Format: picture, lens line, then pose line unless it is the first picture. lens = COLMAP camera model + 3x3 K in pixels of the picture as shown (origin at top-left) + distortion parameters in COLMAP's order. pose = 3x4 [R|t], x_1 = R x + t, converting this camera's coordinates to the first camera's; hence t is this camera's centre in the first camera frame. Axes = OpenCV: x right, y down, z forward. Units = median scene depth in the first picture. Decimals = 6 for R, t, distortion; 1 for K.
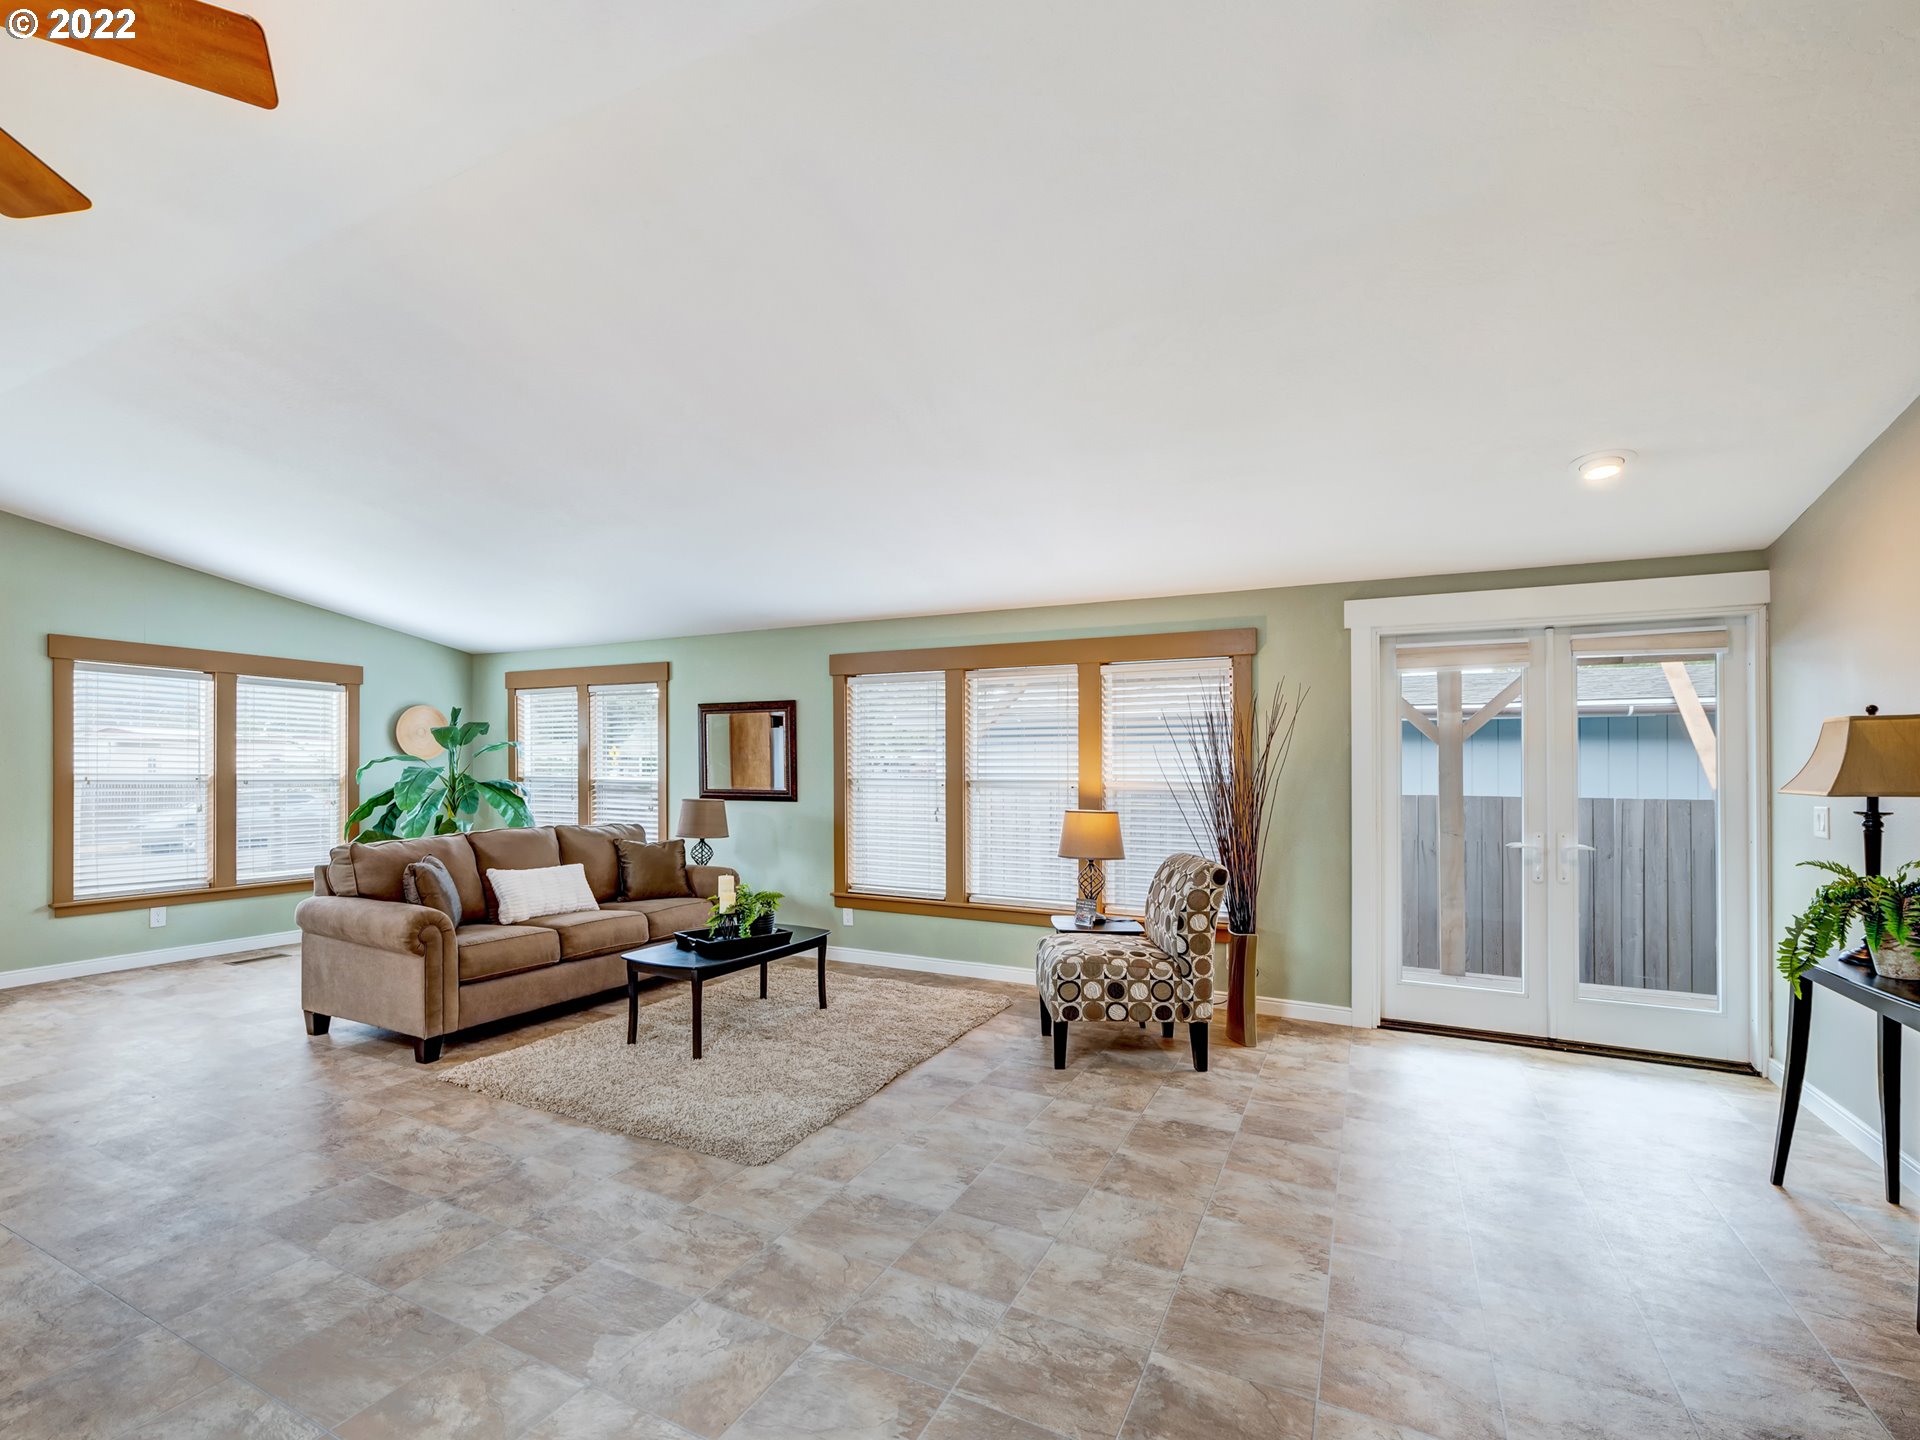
lens RADIAL K [[873.2, 0, 927.2], [0, 873.2, 771.6], [0, 0, 1]] dist [-0.008590, -0.000453]
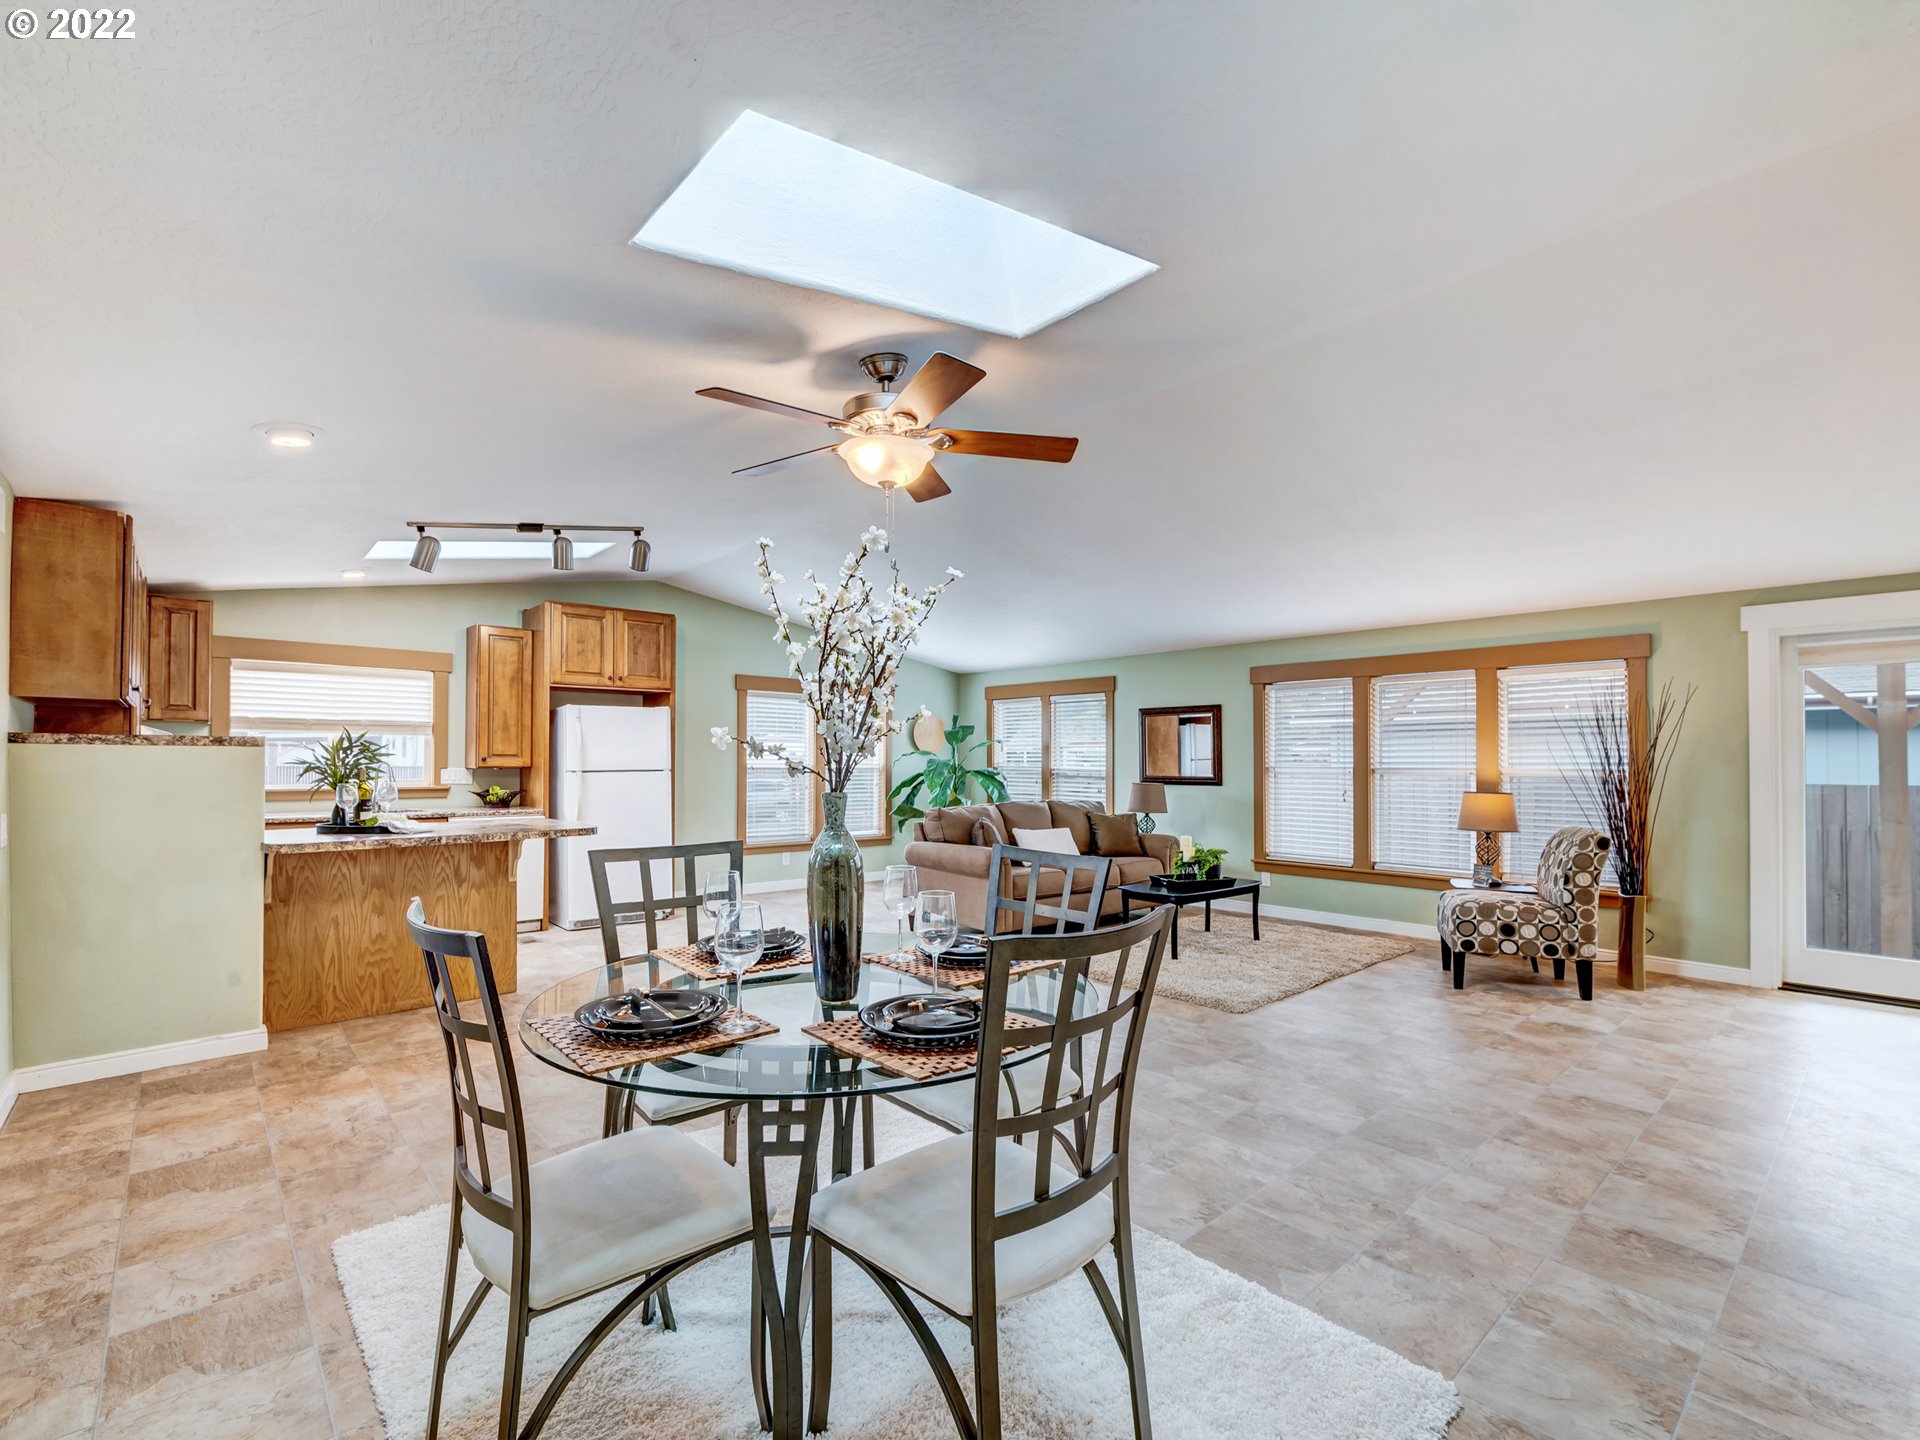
lens RADIAL K [[873.2, 0, 983.1], [0, 873.2, 758.7], [0, 0, 1]] dist [-0.008590, -0.000453]
pose [[0.938368, -0.002528, -0.345629, -0.046086], [-0.000830, 0.999954, -0.009568, 0.009805], [0.345637, 0.009266, 0.938322, -0.337817]]
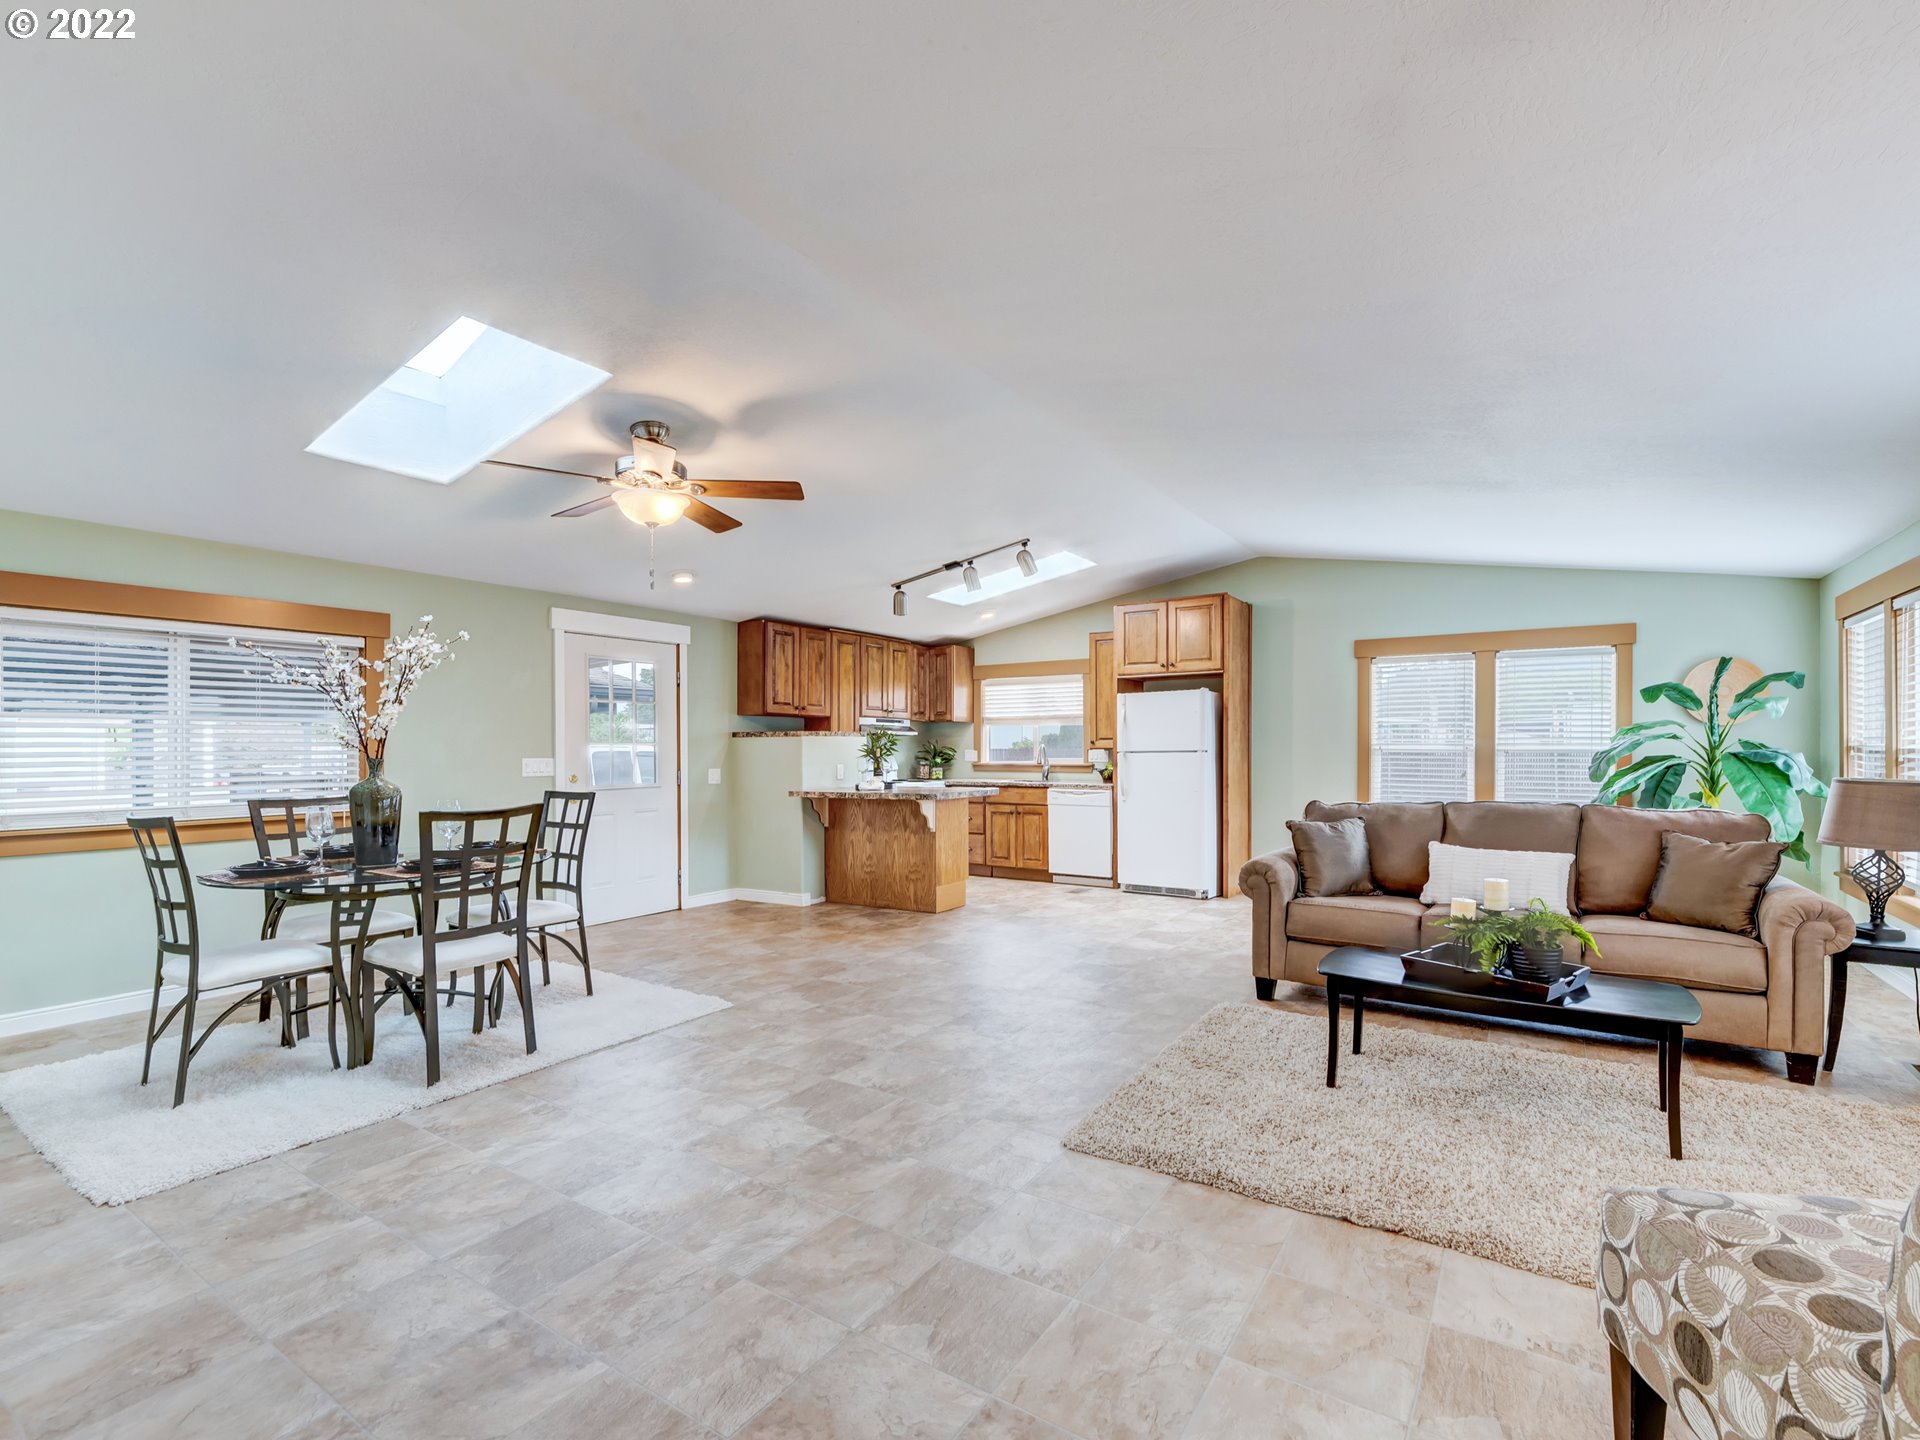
lens RADIAL K [[873.2, 0, 962.4], [0, 873.2, 748.2], [0, 0, 1]] dist [-0.008590, -0.000453]
pose [[-0.105220, -0.003511, -0.994443, 0.424260], [-0.000461, 0.999994, -0.003482, 0.016103], [0.994449, 0.000092, -0.105221, 0.558742]]
